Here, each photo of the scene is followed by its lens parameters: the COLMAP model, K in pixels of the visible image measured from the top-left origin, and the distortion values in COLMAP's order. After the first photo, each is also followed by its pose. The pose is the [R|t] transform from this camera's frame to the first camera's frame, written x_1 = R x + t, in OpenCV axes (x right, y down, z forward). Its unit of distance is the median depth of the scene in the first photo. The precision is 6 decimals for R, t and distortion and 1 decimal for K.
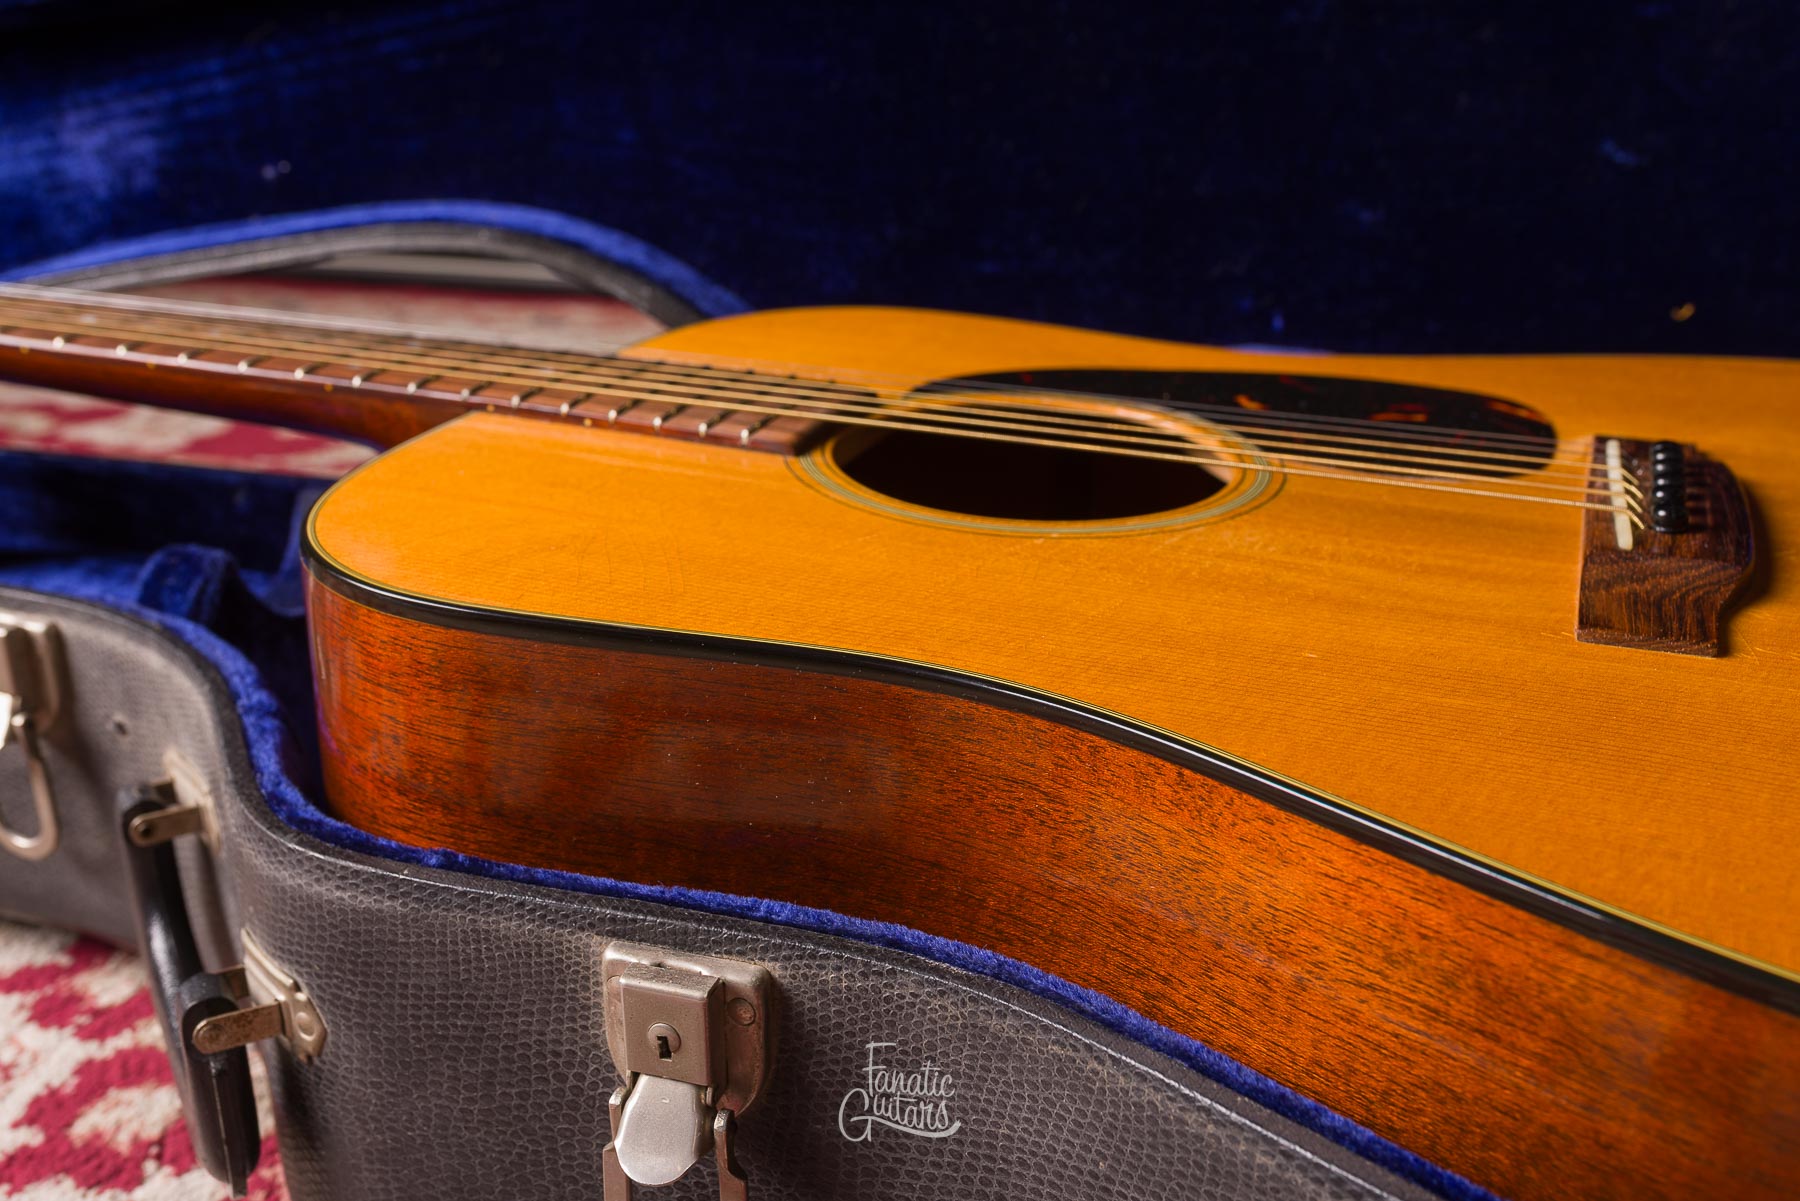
lens RADIAL K [[1786.1, 0, 904.8], [0, 1786.1, 616.1], [0, 0, 1]] dist [0.004857, 0.000000]
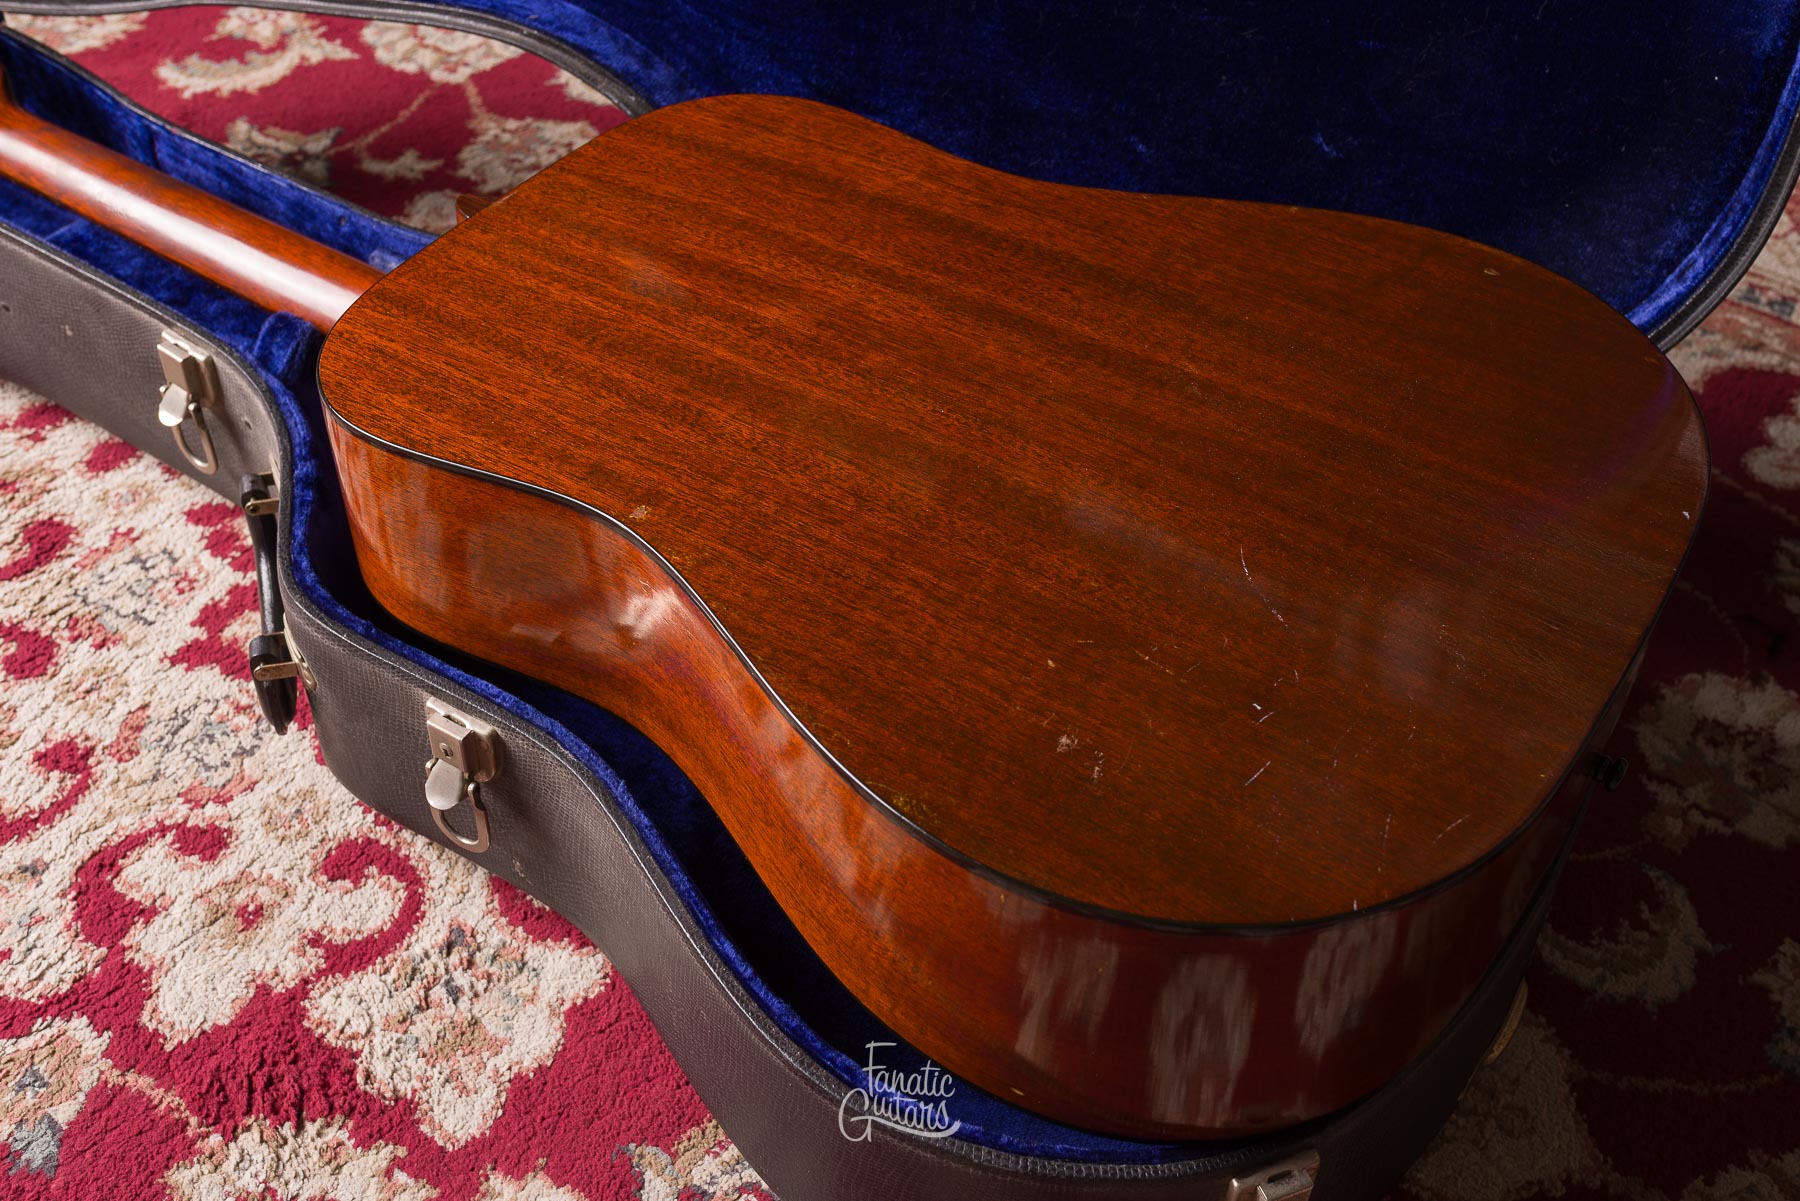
lens RADIAL K [[1938.4, 0, 959.6], [0, 1938.4, 605.7], [0, 0, 1]] dist [0.004889, 0.000000]
pose [[0.974570, 0.200029, -0.101001, 0.433585], [-0.143729, 0.903803, 0.403090, -0.614523], [0.171914, -0.378323, 0.909570, -0.611764]]
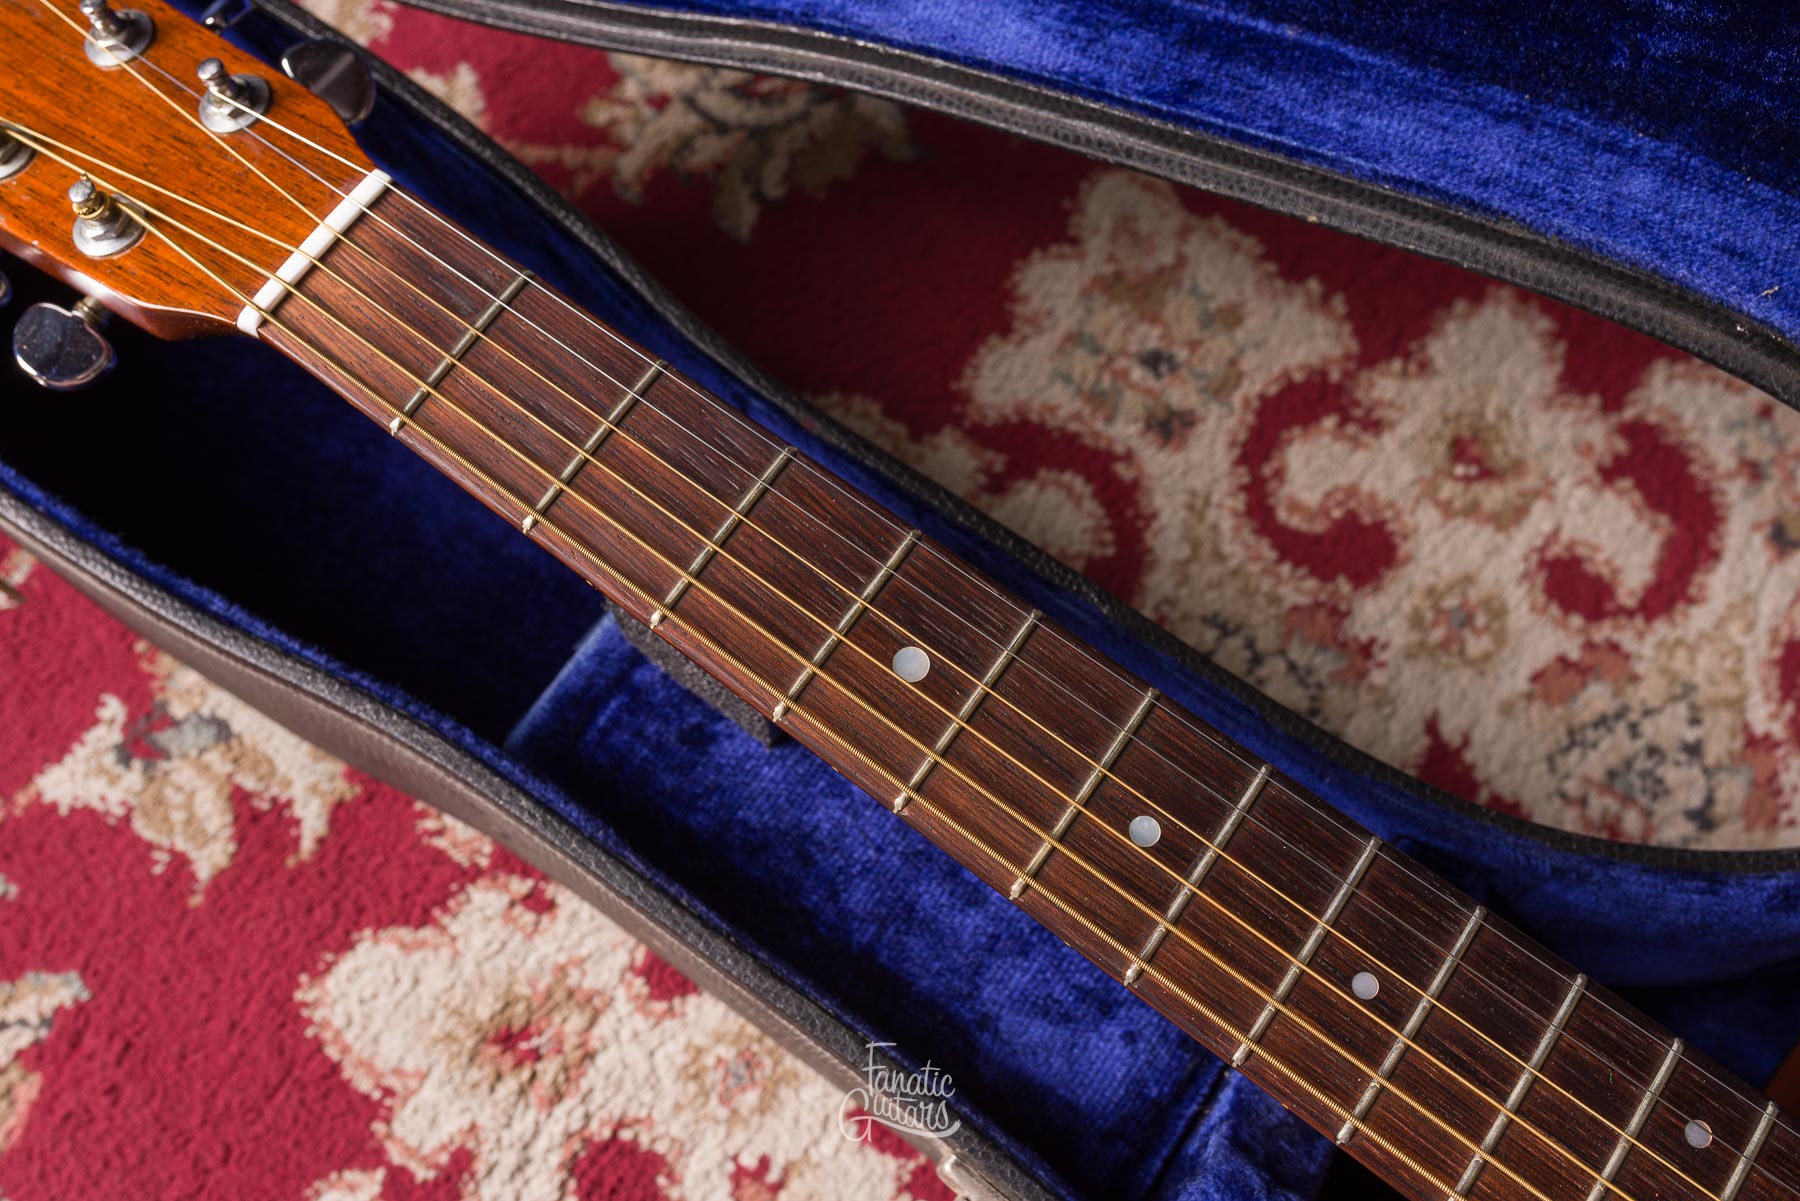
lens RADIAL K [[1786.1, 0, 894.4], [0, 1786.1, 599.7], [0, 0, 1]] dist [0.004857, 0.000000]
pose [[0.965259, 0.255085, -0.056619, -0.575413], [-0.119231, 0.622805, 0.773239, -0.729820], [0.232504, -0.739625, 0.631583, 0.717109]]
